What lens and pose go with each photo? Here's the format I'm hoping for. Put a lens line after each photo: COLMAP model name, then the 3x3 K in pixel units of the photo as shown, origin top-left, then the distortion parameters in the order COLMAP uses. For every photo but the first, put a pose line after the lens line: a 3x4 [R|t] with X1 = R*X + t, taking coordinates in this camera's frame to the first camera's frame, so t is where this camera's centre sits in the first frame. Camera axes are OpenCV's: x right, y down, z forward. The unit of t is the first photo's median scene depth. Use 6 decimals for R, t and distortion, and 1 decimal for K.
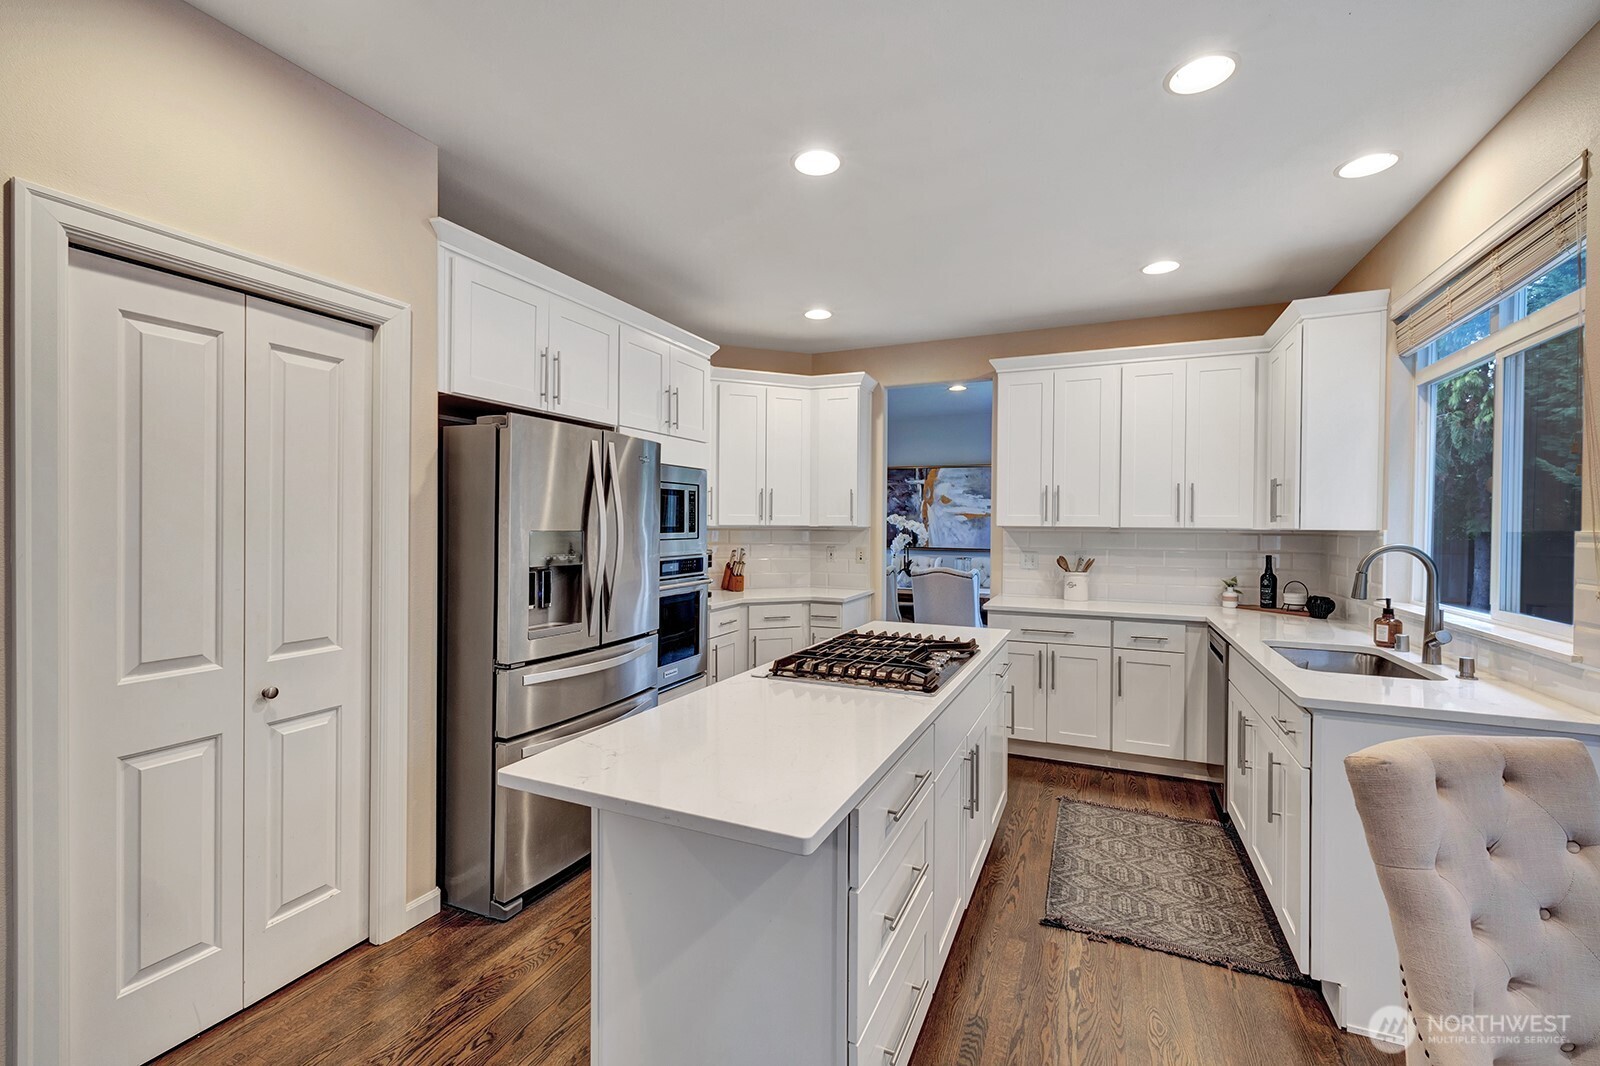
lens RADIAL K [[679.7, 0, 793.9], [0, 679.7, 525.2], [0, 0, 1]] dist [0.000481, 0.001460]
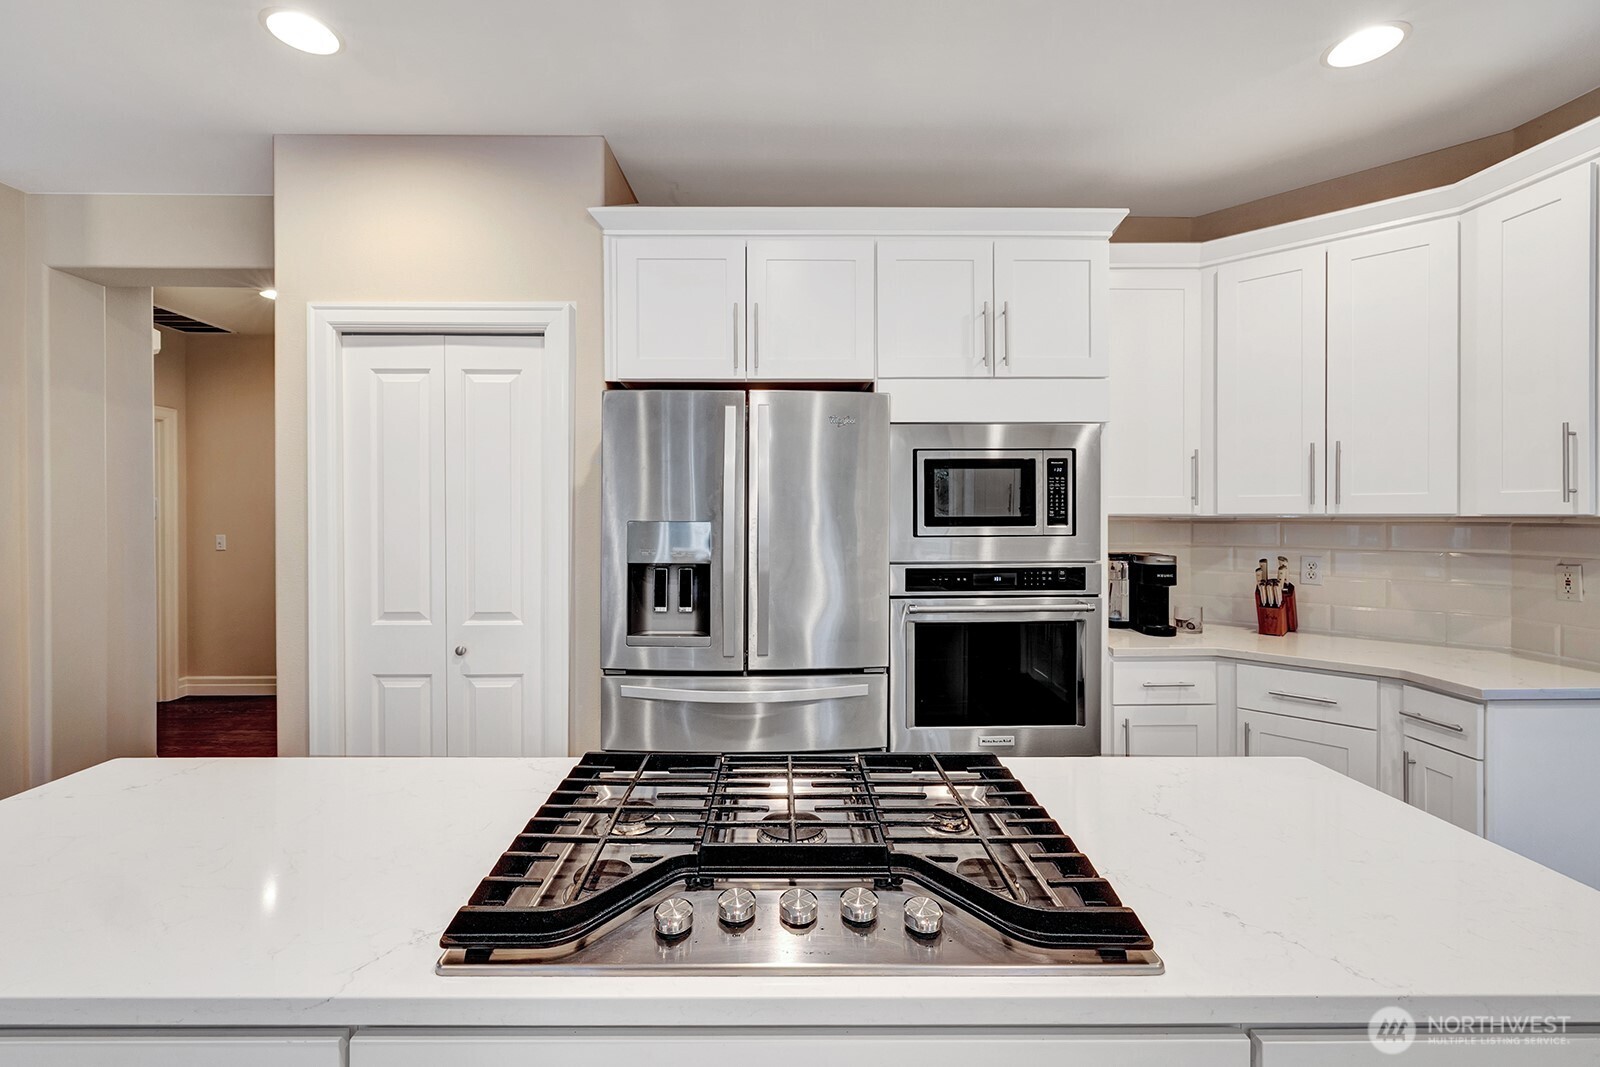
lens RADIAL K [[679.7, 0, 785.1], [0, 679.7, 510.2], [0, 0, 1]] dist [0.000481, 0.001460]
pose [[0.426968, -0.007103, -0.904239, 0.323560], [0.002473, 0.999975, -0.006688, -0.000140], [0.904263, 0.000619, 0.426975, 0.536090]]
